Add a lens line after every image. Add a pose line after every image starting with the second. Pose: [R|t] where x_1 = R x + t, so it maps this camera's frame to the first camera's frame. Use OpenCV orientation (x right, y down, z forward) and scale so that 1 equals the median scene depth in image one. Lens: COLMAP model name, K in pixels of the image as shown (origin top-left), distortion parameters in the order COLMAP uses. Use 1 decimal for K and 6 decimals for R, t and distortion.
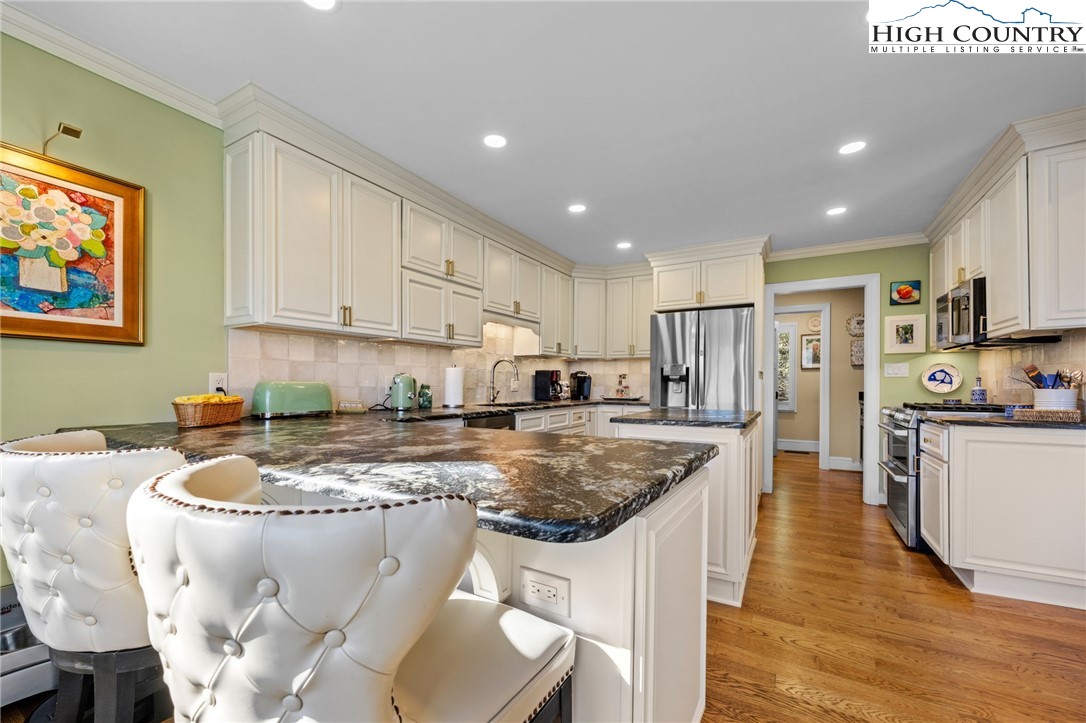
lens RADIAL K [[435.4, 0, 545.1], [0, 435.4, 383.4], [0, 0, 1]] dist [0.000420, 0.000031]
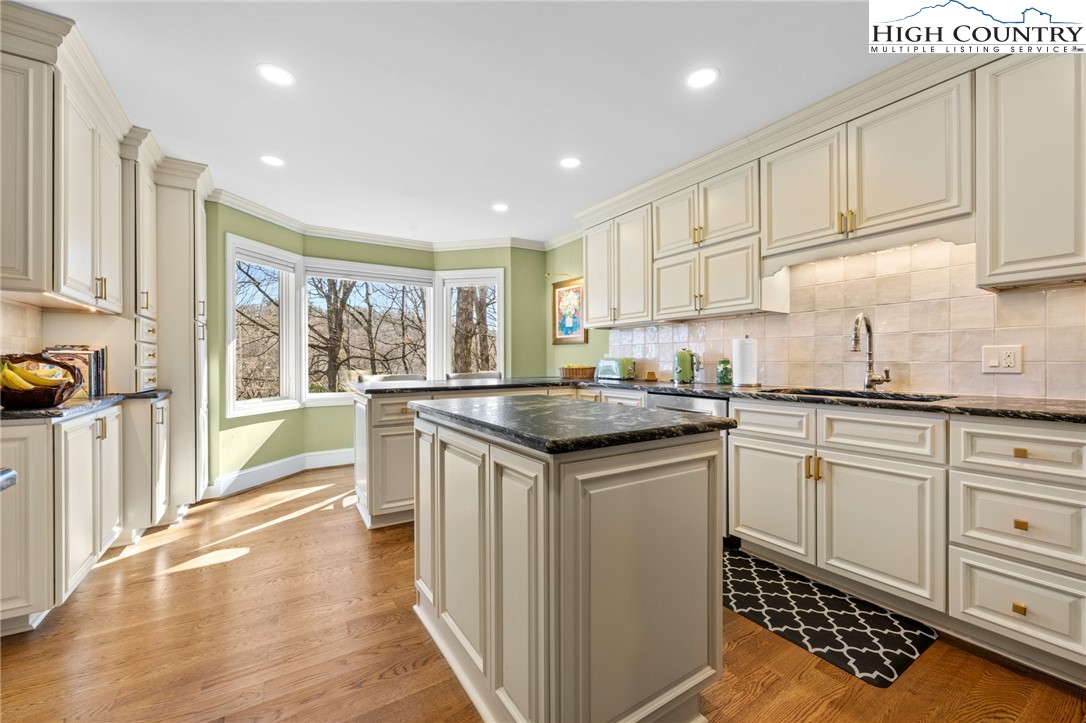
lens RADIAL K [[435.4, 0, 543.5], [0, 435.4, 361.3], [0, 0, 1]] dist [0.000420, 0.000031]
pose [[-0.450433, -0.001379, -0.892809, 0.628731], [0.002836, 0.999992, -0.002975, 0.007405], [0.892806, -0.003872, -0.450425, 0.919656]]
